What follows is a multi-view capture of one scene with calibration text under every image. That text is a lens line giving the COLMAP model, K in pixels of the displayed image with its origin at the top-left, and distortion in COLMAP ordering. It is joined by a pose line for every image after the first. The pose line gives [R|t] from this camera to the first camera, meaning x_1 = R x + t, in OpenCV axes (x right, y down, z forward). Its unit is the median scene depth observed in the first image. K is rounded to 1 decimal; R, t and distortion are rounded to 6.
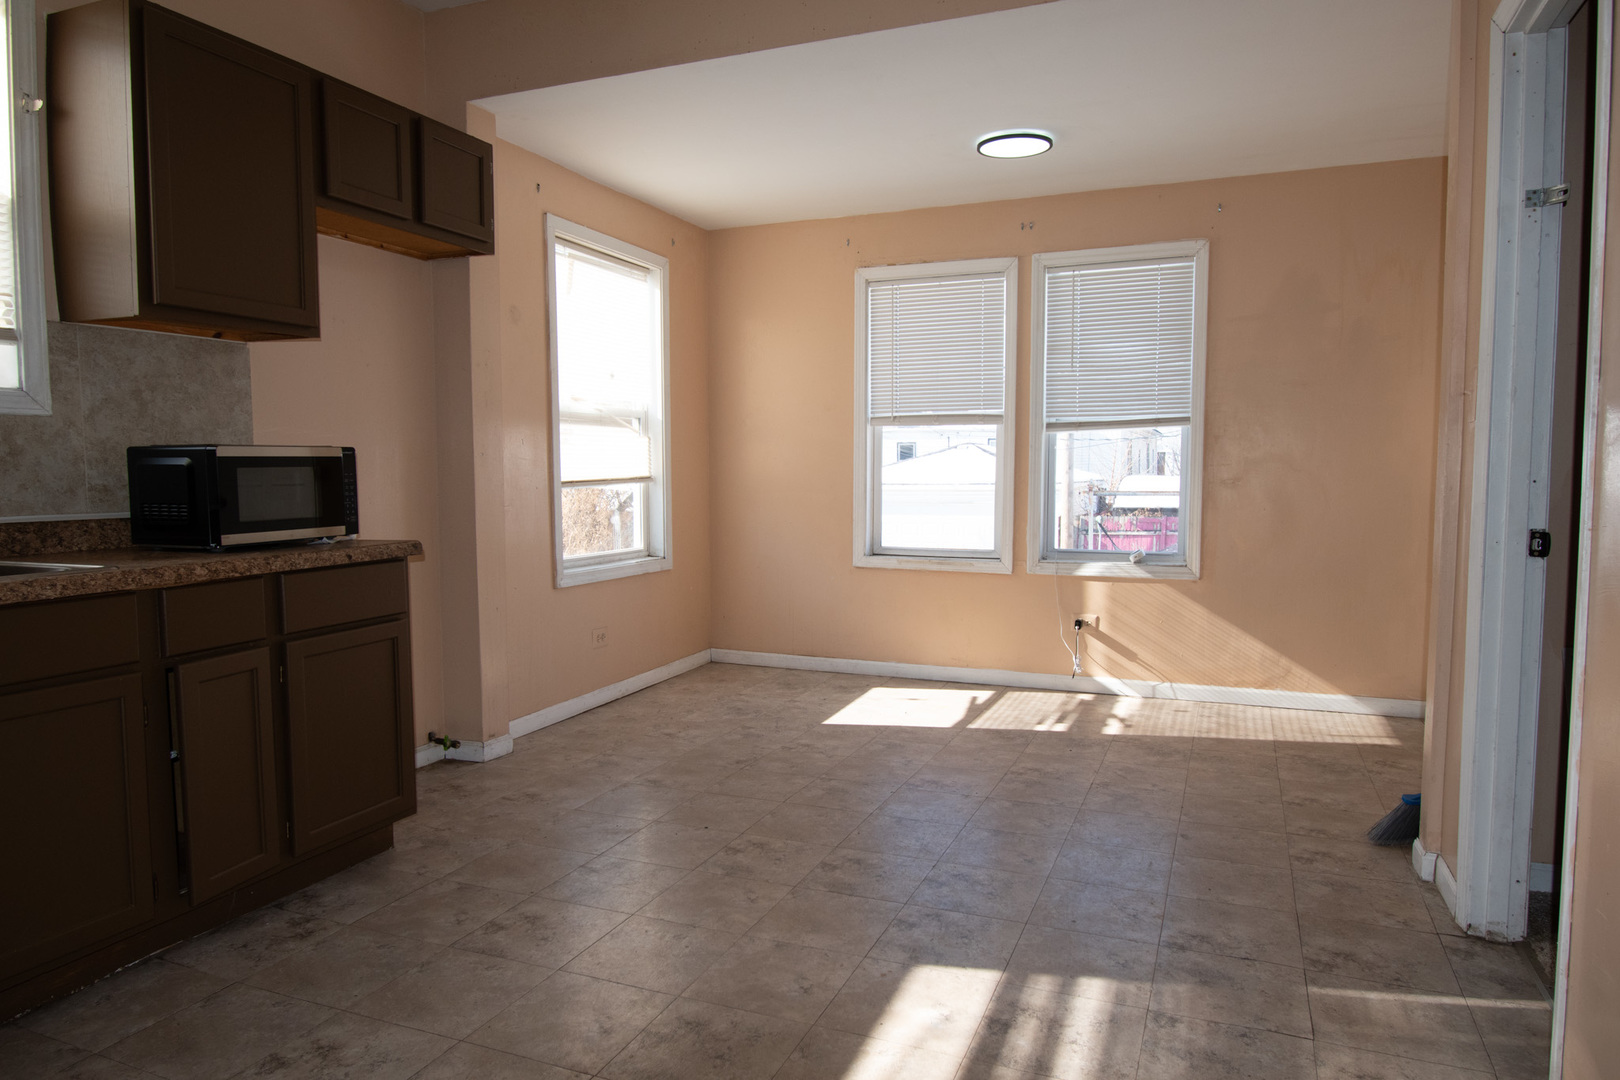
lens RADIAL K [[1032.6, 0, 817.9], [0, 1032.6, 545.5], [0, 0, 1]] dist [0.003819, -0.002454]
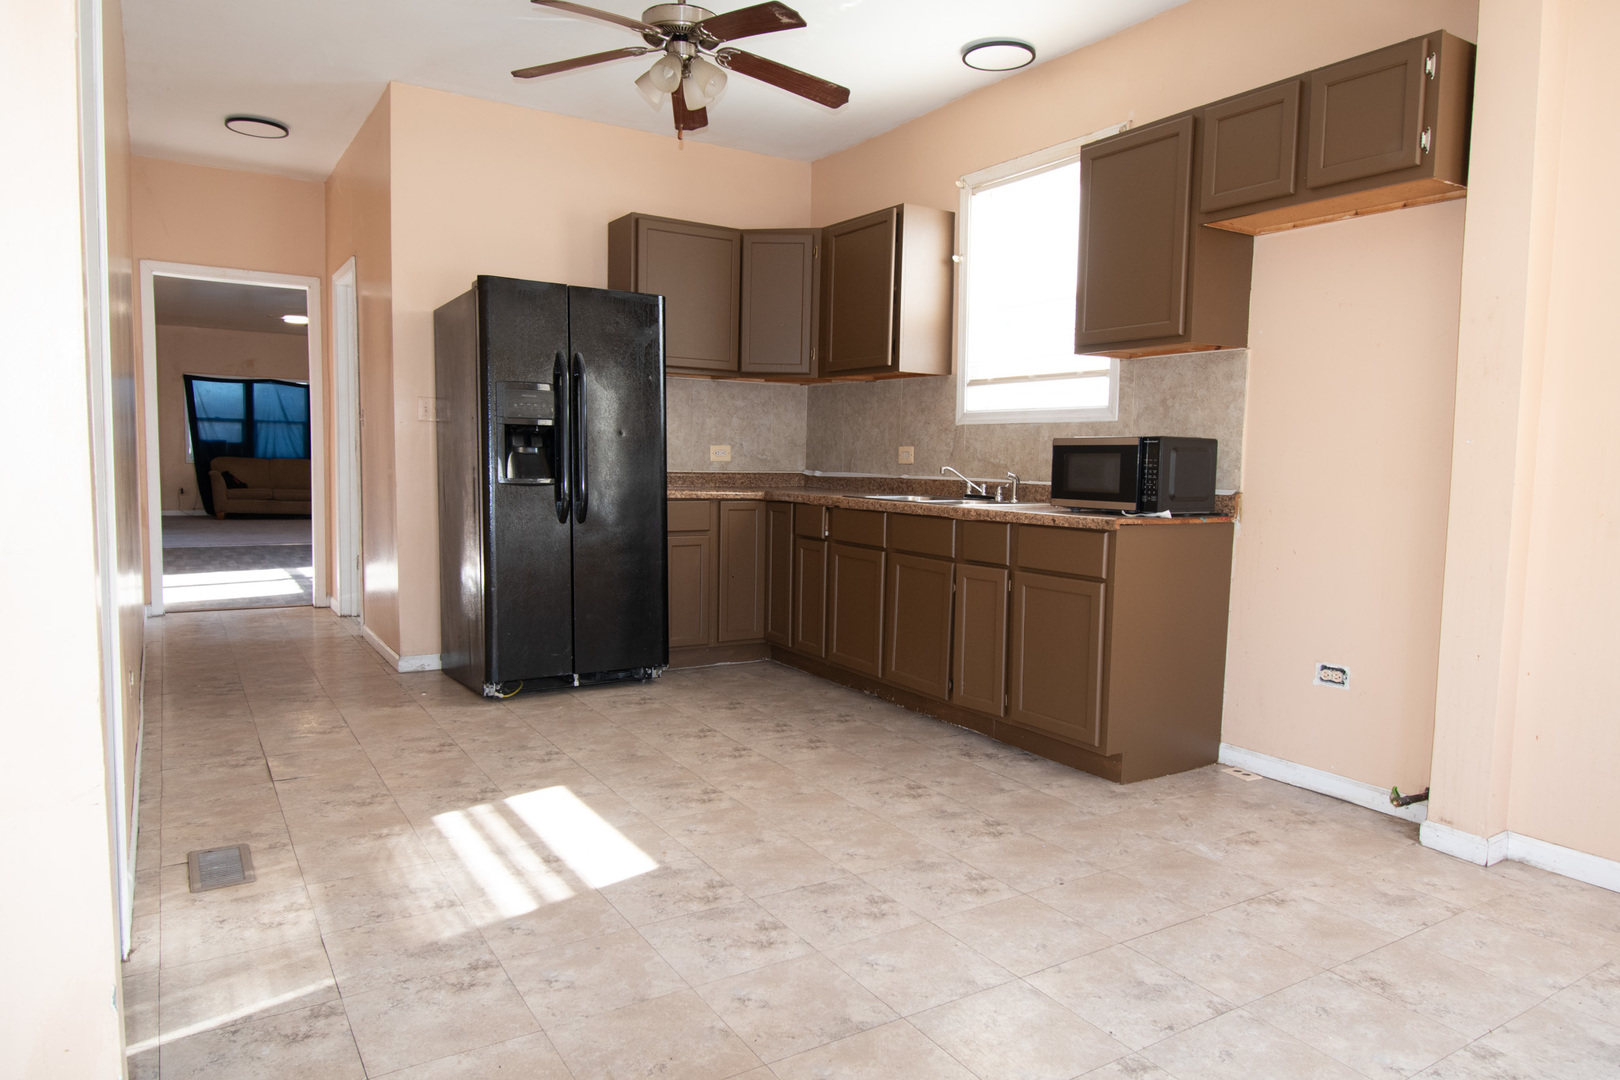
lens RADIAL K [[1032.6, 0, 816.9], [0, 1032.6, 540.2], [0, 0, 1]] dist [0.003819, -0.002454]
pose [[-0.581789, 0.058292, -0.811248, 0.838777], [-0.080552, 0.988395, 0.128790, -0.116126], [0.809341, 0.140276, -0.570342, 1.606232]]
